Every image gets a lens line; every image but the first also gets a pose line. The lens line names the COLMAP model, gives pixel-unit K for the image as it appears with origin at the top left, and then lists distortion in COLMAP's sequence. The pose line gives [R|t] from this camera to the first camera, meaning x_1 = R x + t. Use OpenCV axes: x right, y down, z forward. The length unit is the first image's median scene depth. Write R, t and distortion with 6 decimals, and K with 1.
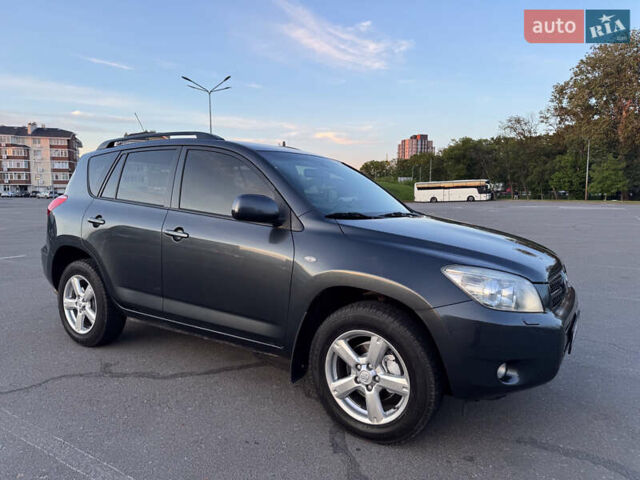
lens RADIAL K [[473.8, 0, 294.9], [0, 473.8, 239.0], [0, 0, 1]] dist [0.029666, -0.048478]
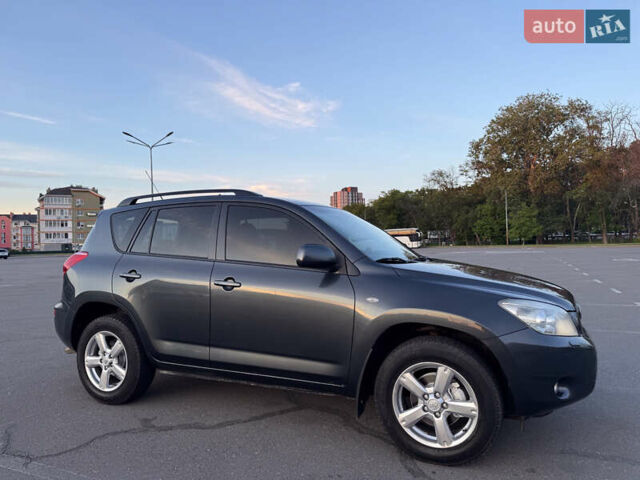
lens RADIAL K [[473.8, 0, 298.4], [0, 473.8, 232.9], [0, 0, 1]] dist [0.029666, -0.048478]
pose [[0.989497, -0.022800, 0.142741, -0.192546], [0.039918, 0.992183, -0.118239, 0.006152], [-0.138929, 0.122695, 0.982672, -0.062024]]
